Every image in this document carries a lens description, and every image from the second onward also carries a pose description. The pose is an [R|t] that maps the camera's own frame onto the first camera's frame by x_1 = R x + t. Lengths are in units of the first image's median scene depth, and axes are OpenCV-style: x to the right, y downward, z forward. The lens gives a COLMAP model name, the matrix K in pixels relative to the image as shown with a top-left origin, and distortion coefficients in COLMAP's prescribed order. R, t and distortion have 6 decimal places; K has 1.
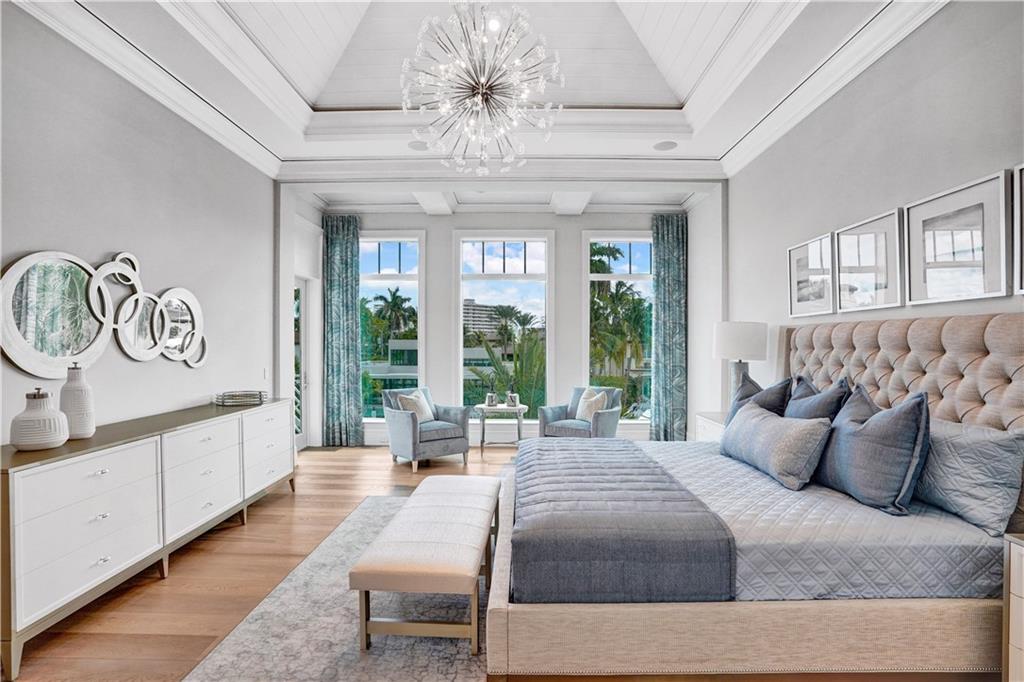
lens RADIAL K [[484.2, 0, 511.4], [0, 484.2, 343.5], [0, 0, 1]] dist [-0.051836, 0.008438]
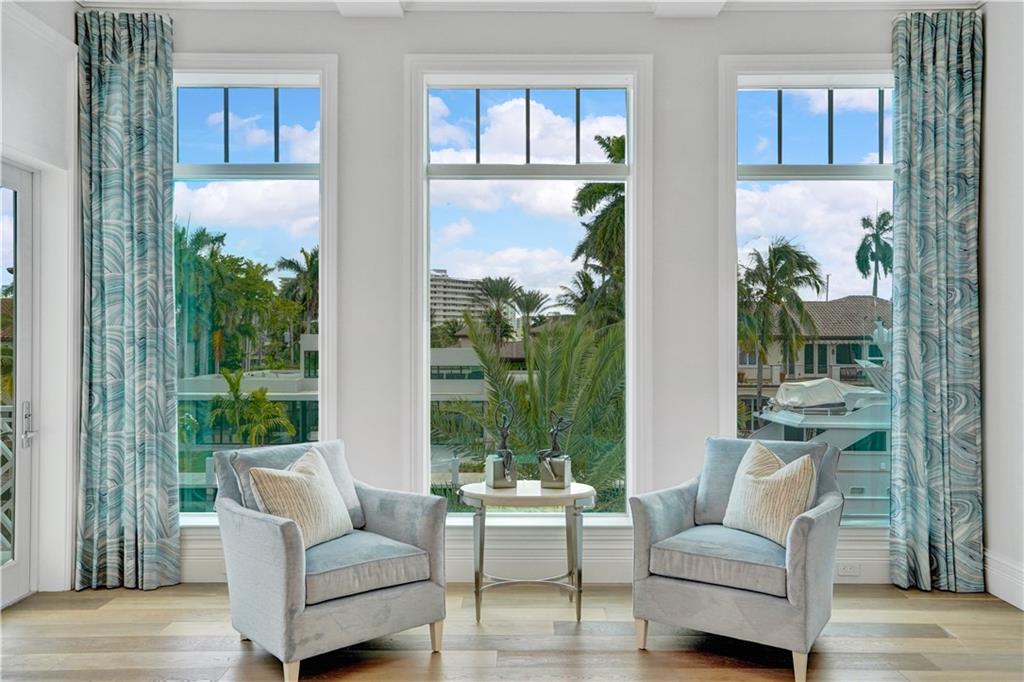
lens RADIAL K [[755.5, 0, 513.4], [0, 755.5, 333.7], [0, 0, 1]] dist [0.051799, -0.000045]
pose [[0.999920, -0.000653, 0.012639, -0.037262], [0.000790, 0.999941, -0.010835, 0.009725], [-0.012631, 0.010844, 0.999861, 0.354356]]
